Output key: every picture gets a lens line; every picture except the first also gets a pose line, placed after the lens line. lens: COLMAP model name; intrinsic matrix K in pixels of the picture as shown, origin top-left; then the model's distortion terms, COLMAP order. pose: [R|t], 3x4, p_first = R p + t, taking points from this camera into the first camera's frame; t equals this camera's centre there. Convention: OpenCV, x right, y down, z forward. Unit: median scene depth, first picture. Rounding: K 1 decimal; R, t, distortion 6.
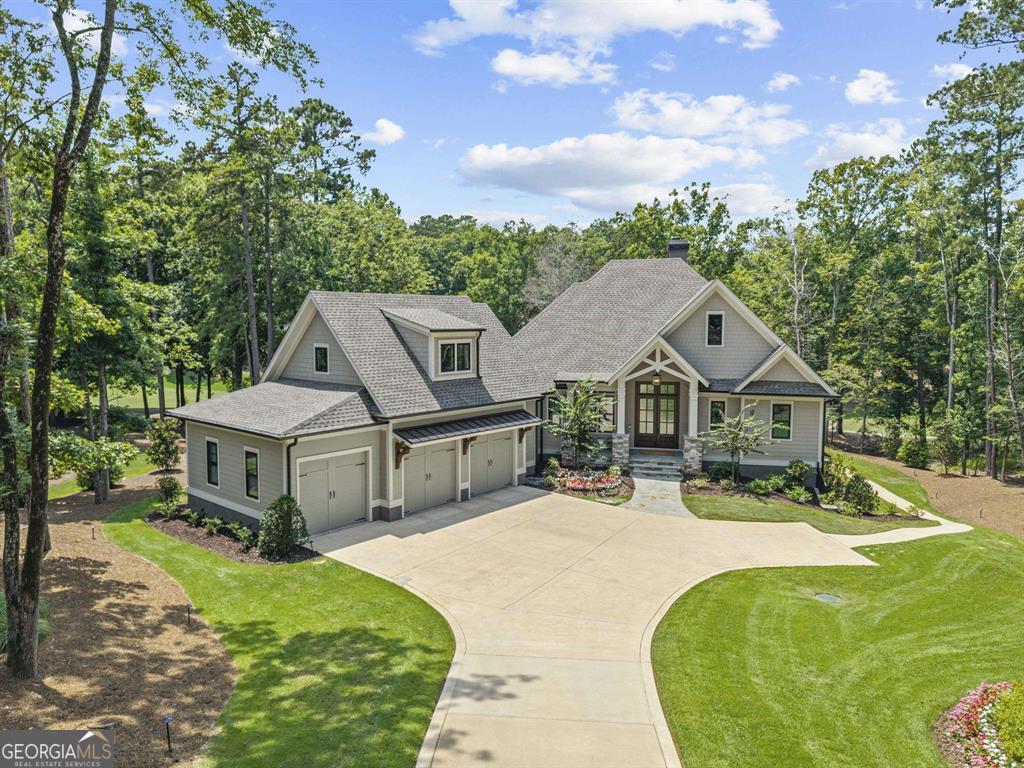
lens RADIAL K [[688.5, 0, 512.0], [0, 688.5, 384.0], [0, 0, 1]] dist [0.005564, -0.007664]
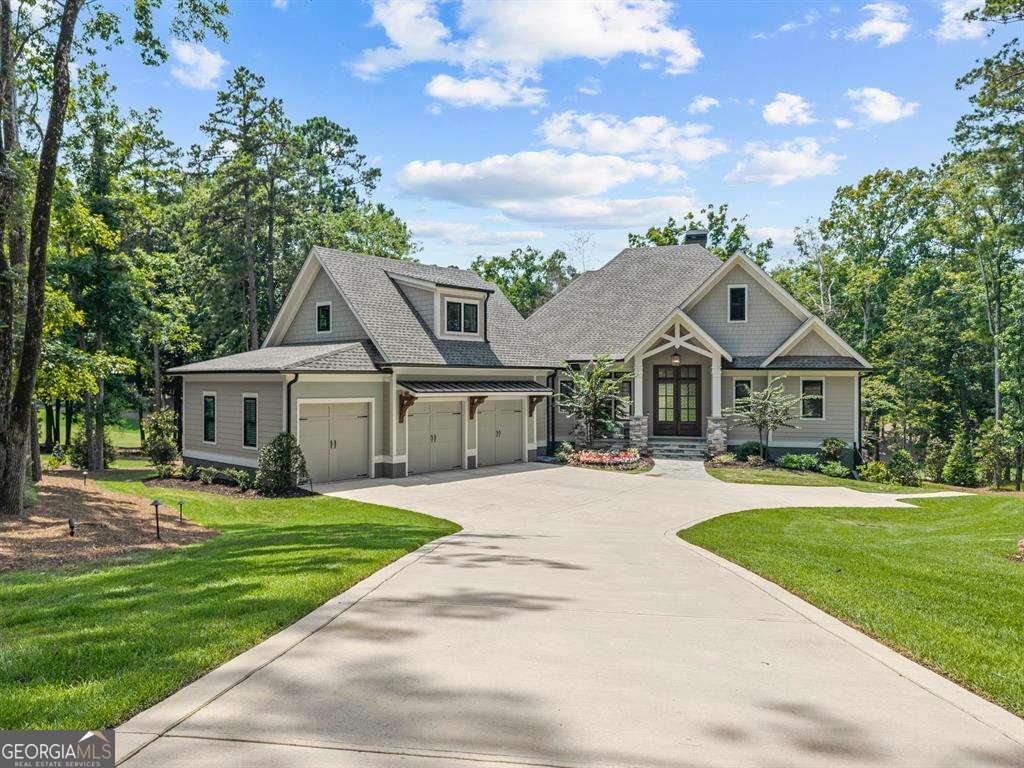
lens RADIAL K [[724.4, 0, 490.8], [0, 724.4, 385.4], [0, 0, 1]] dist [0.002103, -0.004789]
pose [[0.999090, -0.006737, -0.042125, -0.001118], [0.003493, 0.997054, -0.076619, 0.108027], [0.042518, 0.076402, 0.996170, 0.007128]]
